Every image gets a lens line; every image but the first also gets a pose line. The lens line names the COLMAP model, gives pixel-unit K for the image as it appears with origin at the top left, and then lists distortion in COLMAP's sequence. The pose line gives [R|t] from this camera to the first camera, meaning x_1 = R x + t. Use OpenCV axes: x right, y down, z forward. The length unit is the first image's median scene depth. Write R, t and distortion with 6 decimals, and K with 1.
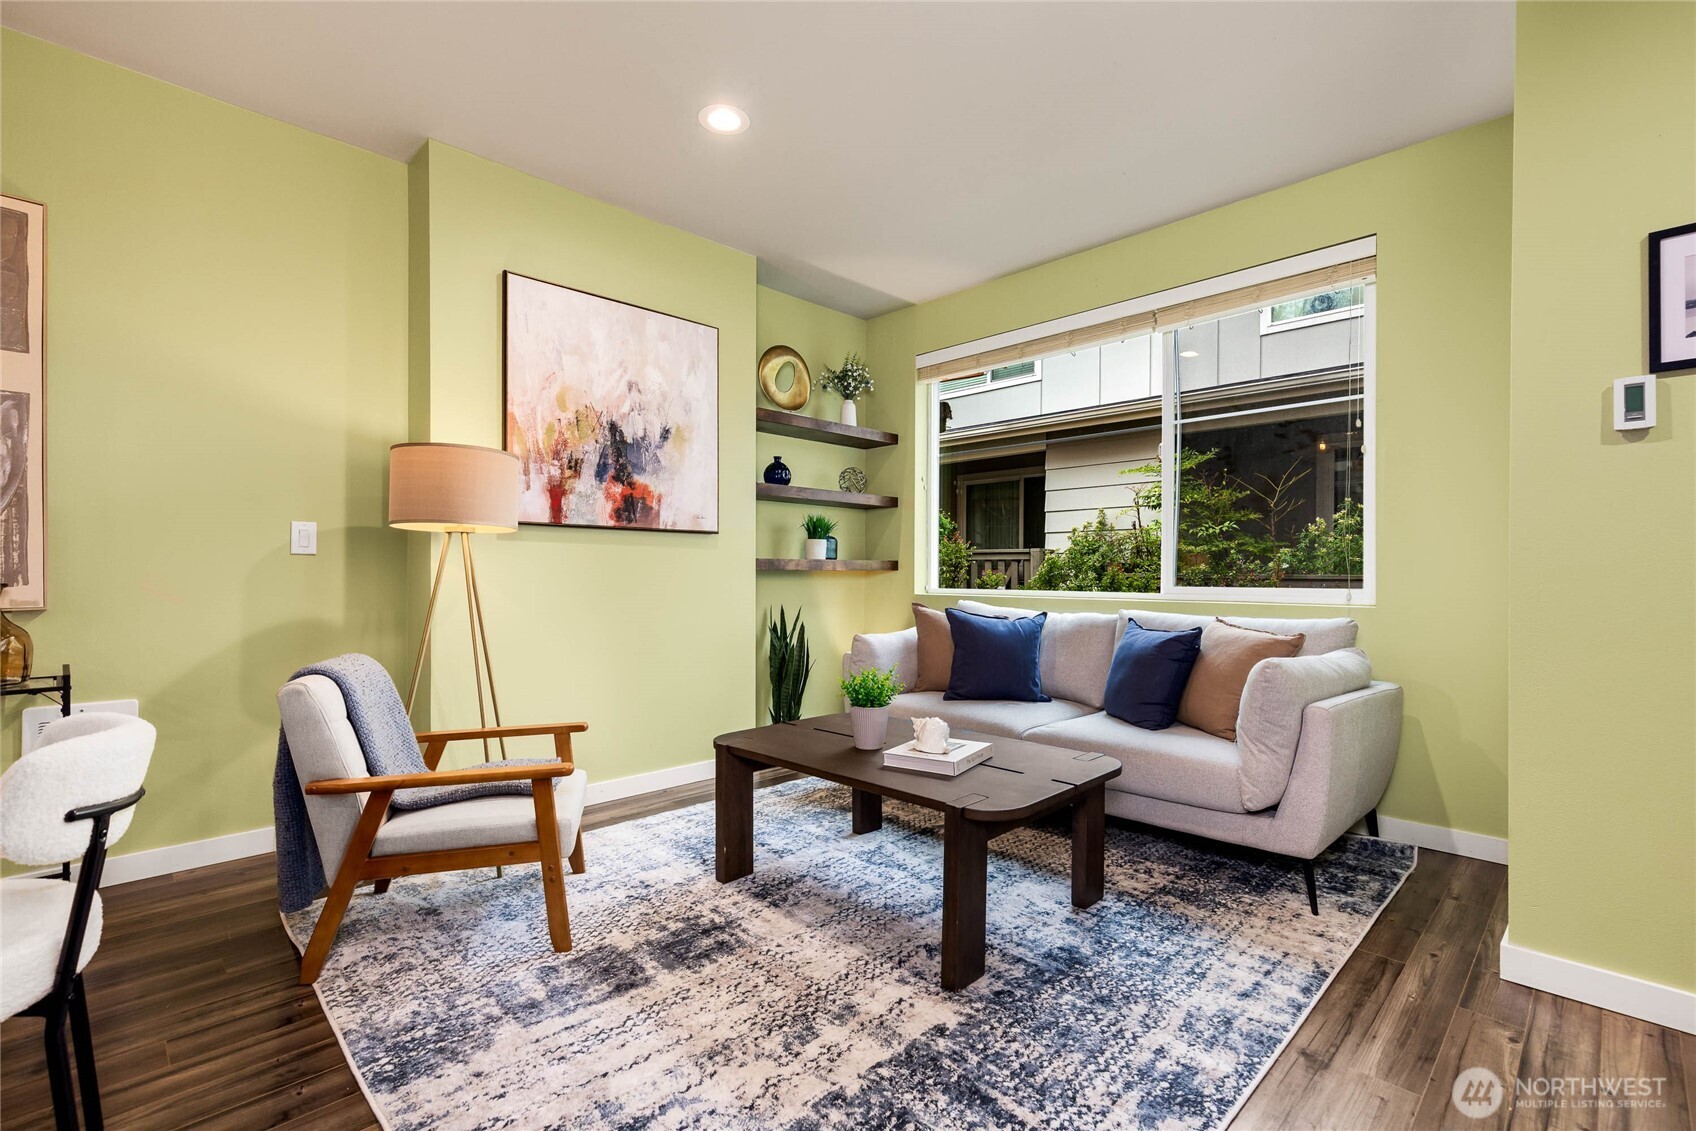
lens RADIAL K [[764.3, 0, 853.7], [0, 764.3, 572.3], [0, 0, 1]] dist [0.009668, -0.001579]
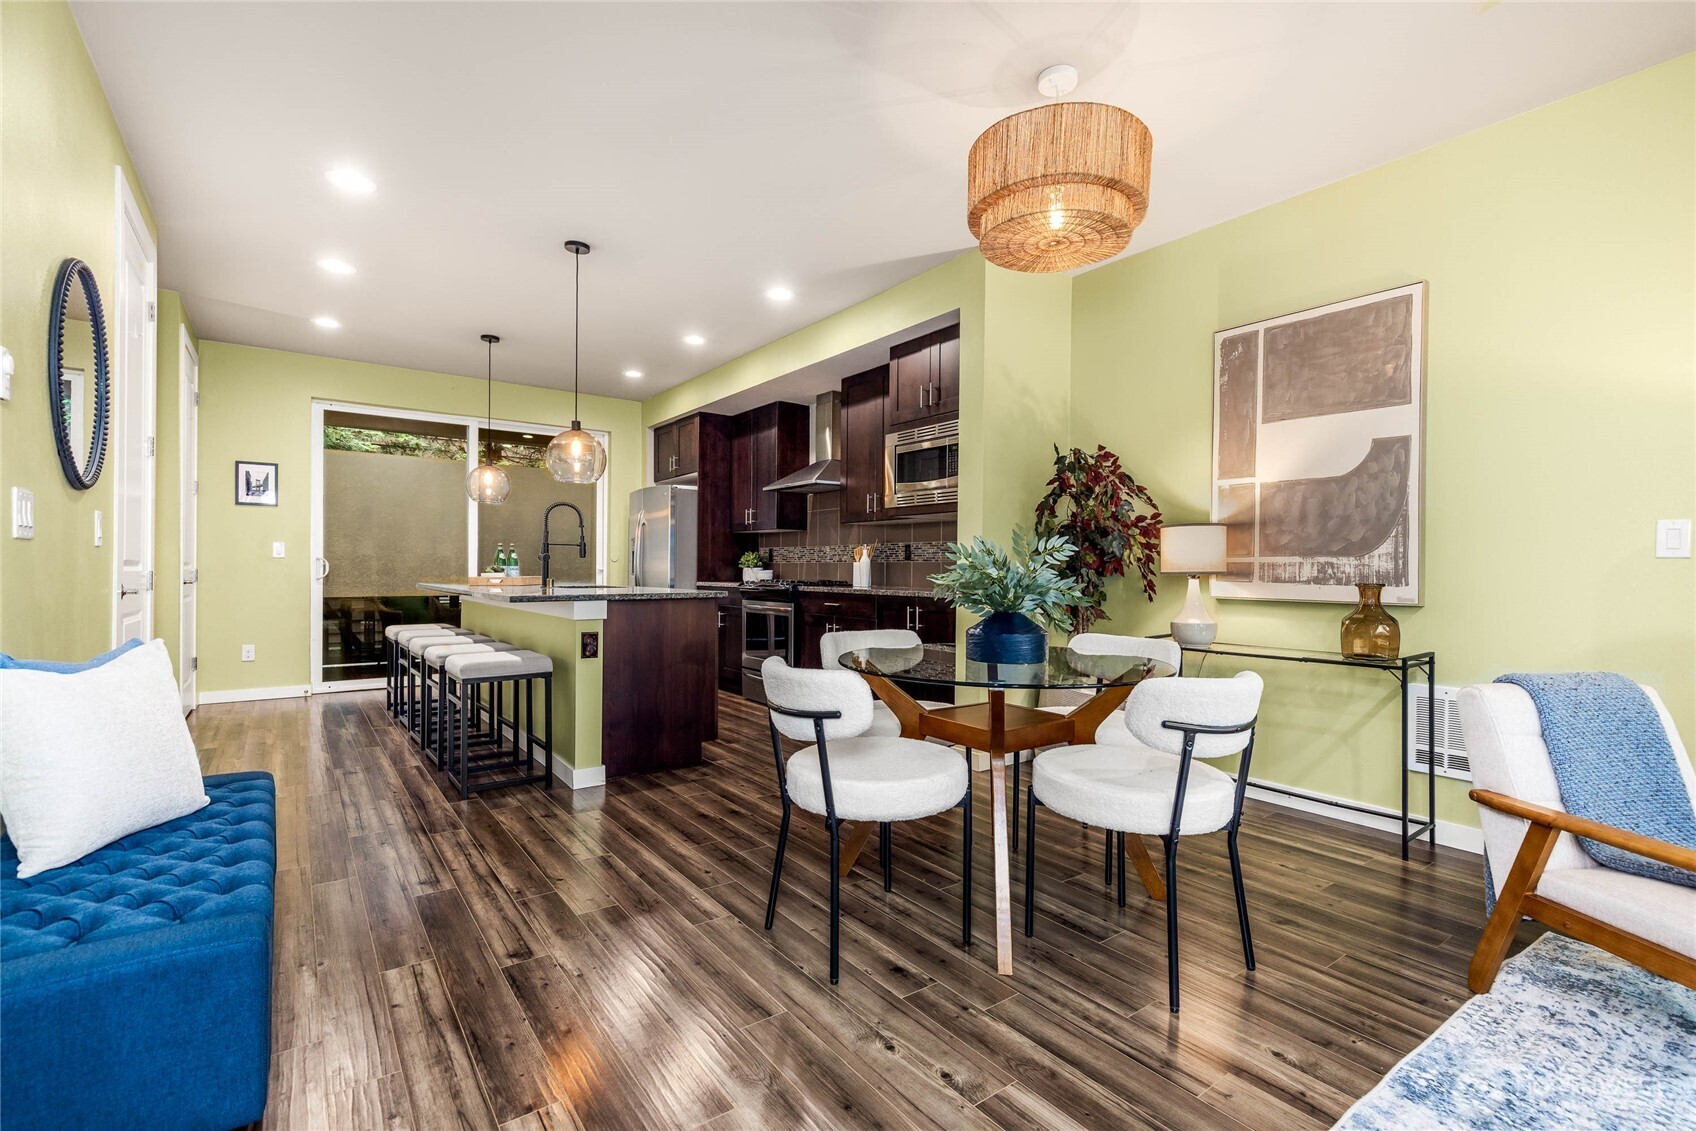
lens RADIAL K [[764.3, 0, 858.0], [0, 764.3, 571.4], [0, 0, 1]] dist [0.009668, -0.001579]
pose [[-0.143937, -0.001624, -0.989586, 0.243272], [-0.011650, 0.999932, 0.000054, 0.002256], [0.989518, 0.011536, -0.143946, 0.221960]]
